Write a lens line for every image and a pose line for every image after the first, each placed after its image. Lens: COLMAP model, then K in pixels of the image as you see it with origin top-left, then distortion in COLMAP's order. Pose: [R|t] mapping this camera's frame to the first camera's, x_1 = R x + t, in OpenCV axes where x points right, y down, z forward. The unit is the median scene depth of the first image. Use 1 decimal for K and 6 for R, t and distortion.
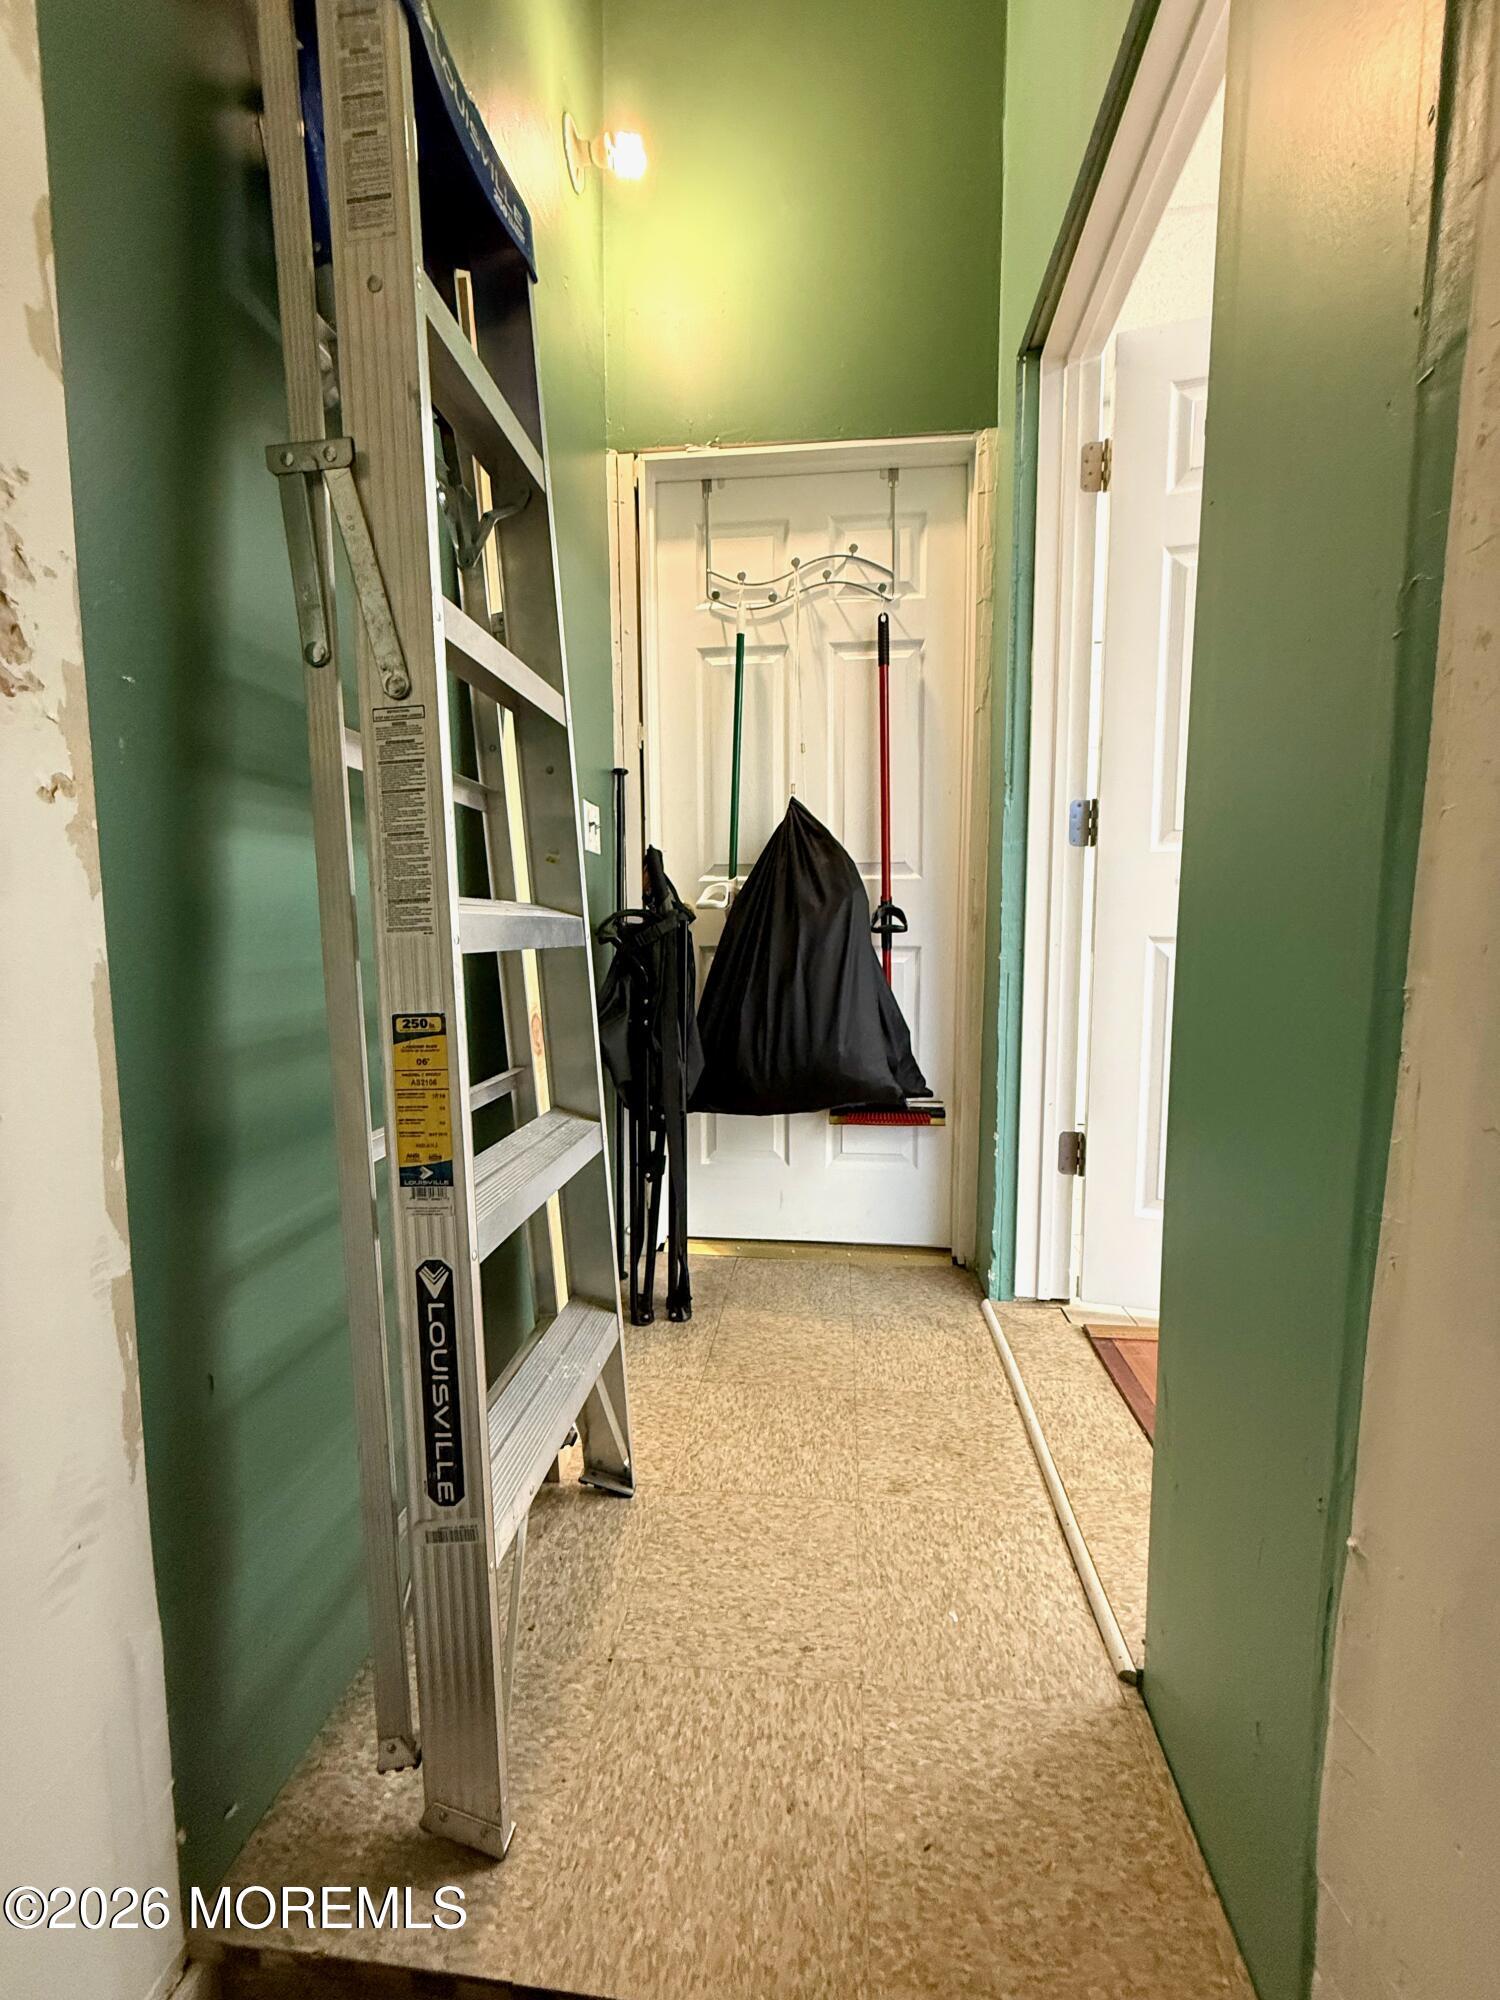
lens RADIAL K [[790.3, 0, 750.0], [0, 790.3, 1000.0], [0, 0, 1]] dist [0.001015, -0.001879]
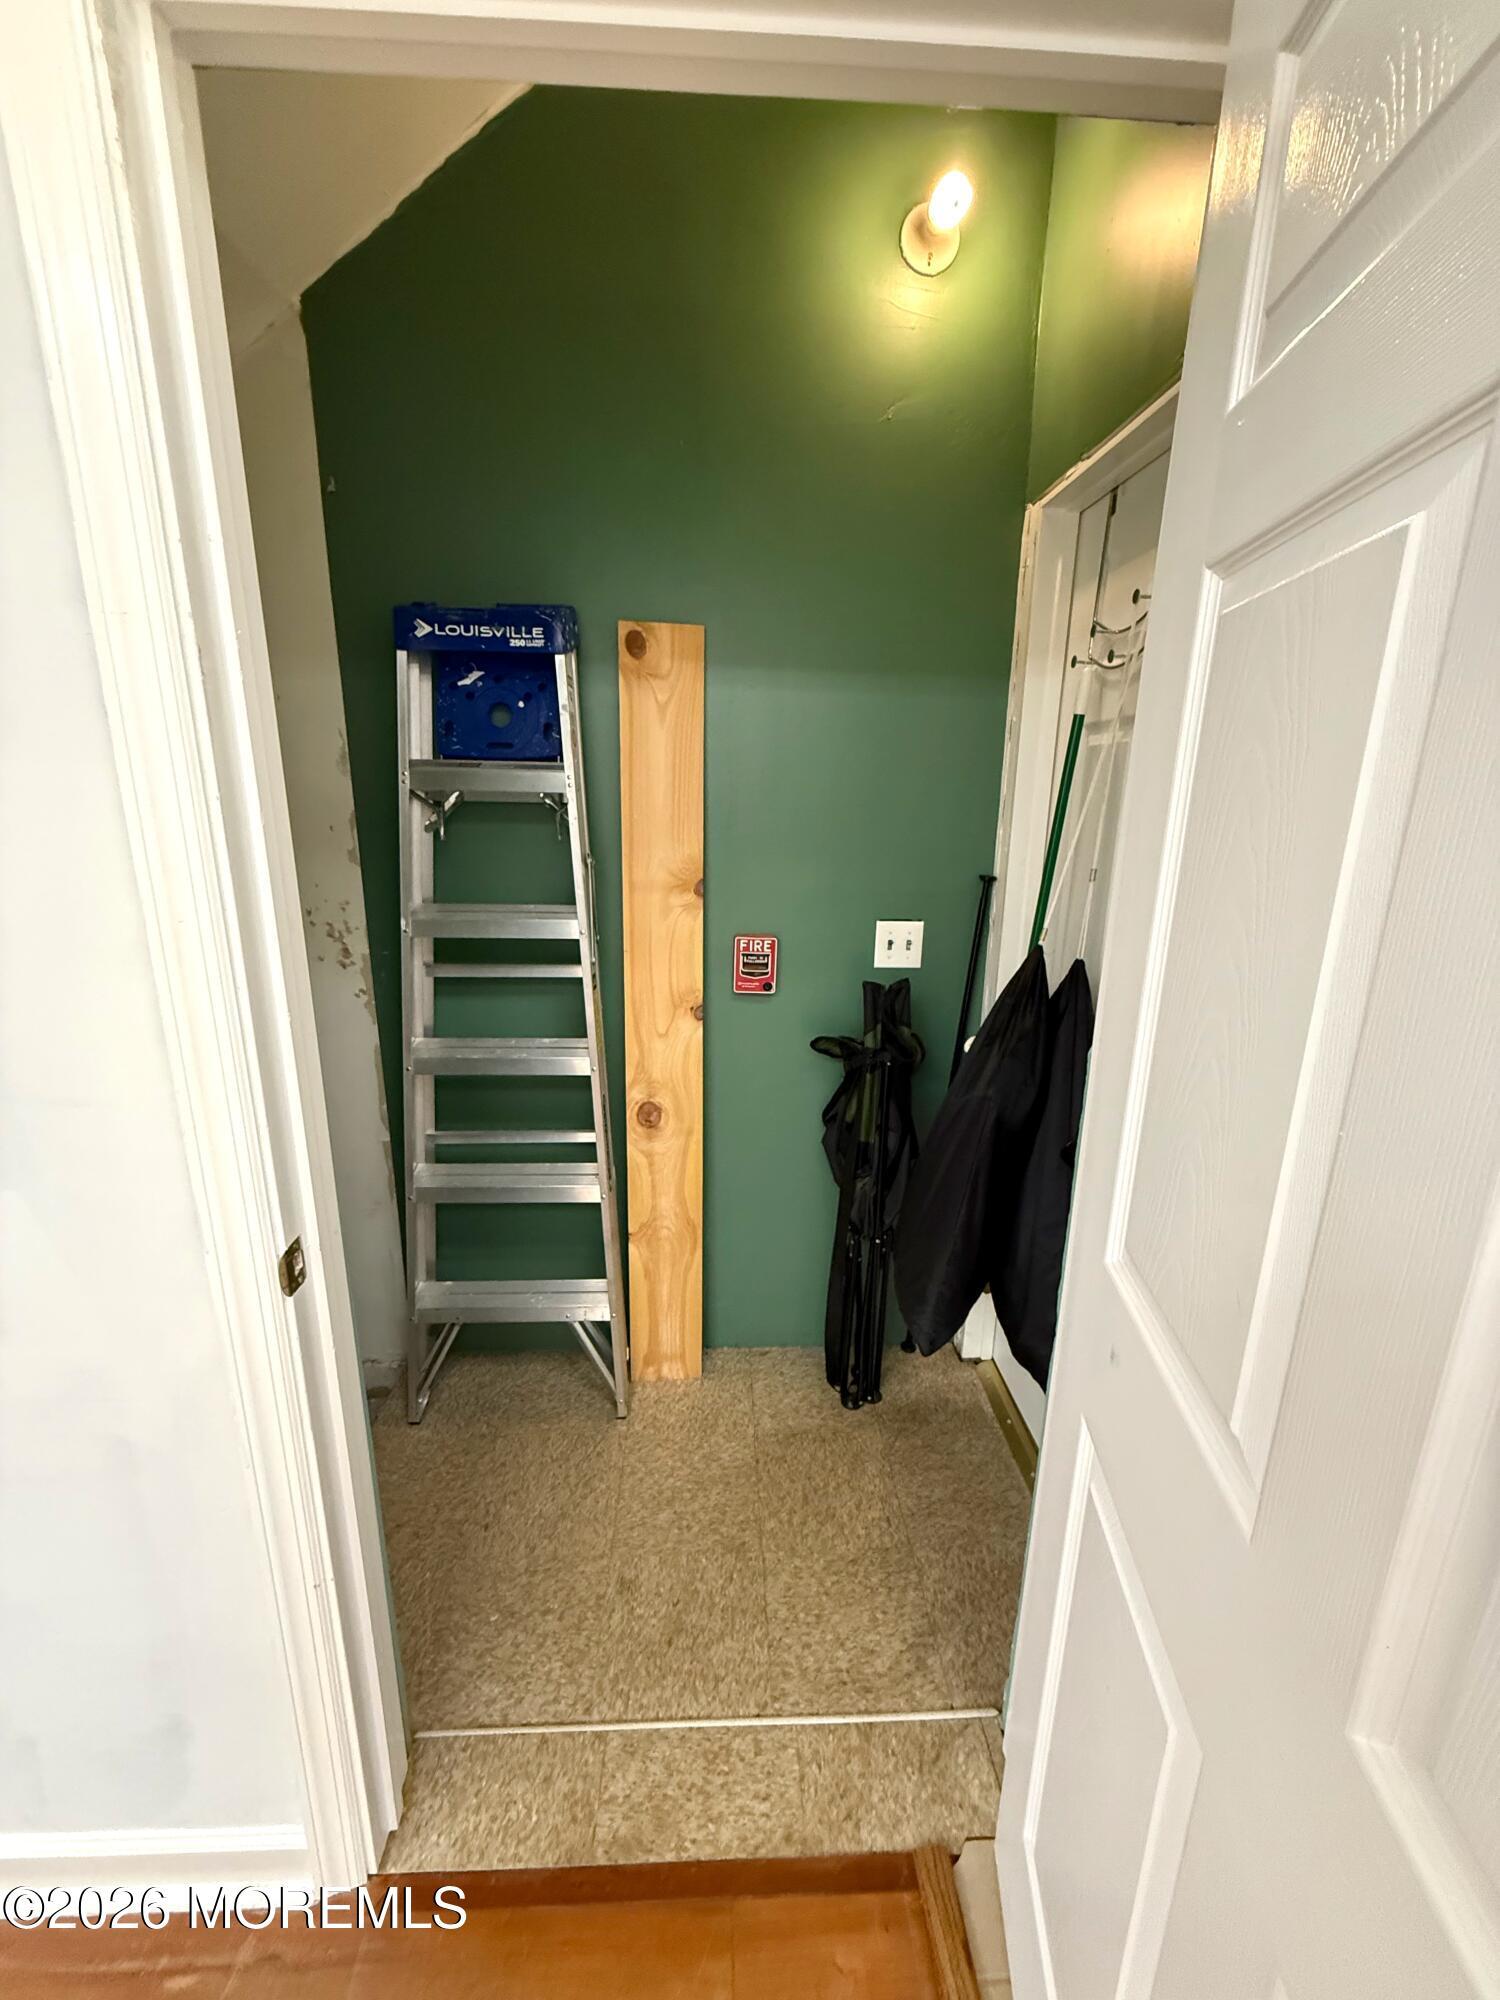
lens RADIAL K [[790.3, 0, 750.0], [0, 790.3, 1000.0], [0, 0, 1]] dist [0.001015, -0.001879]
pose [[0.157496, 0.259828, -0.952725, 1.233569], [-0.108117, 0.963503, 0.244895, -0.604558], [0.981583, 0.064436, 0.179839, 0.996741]]
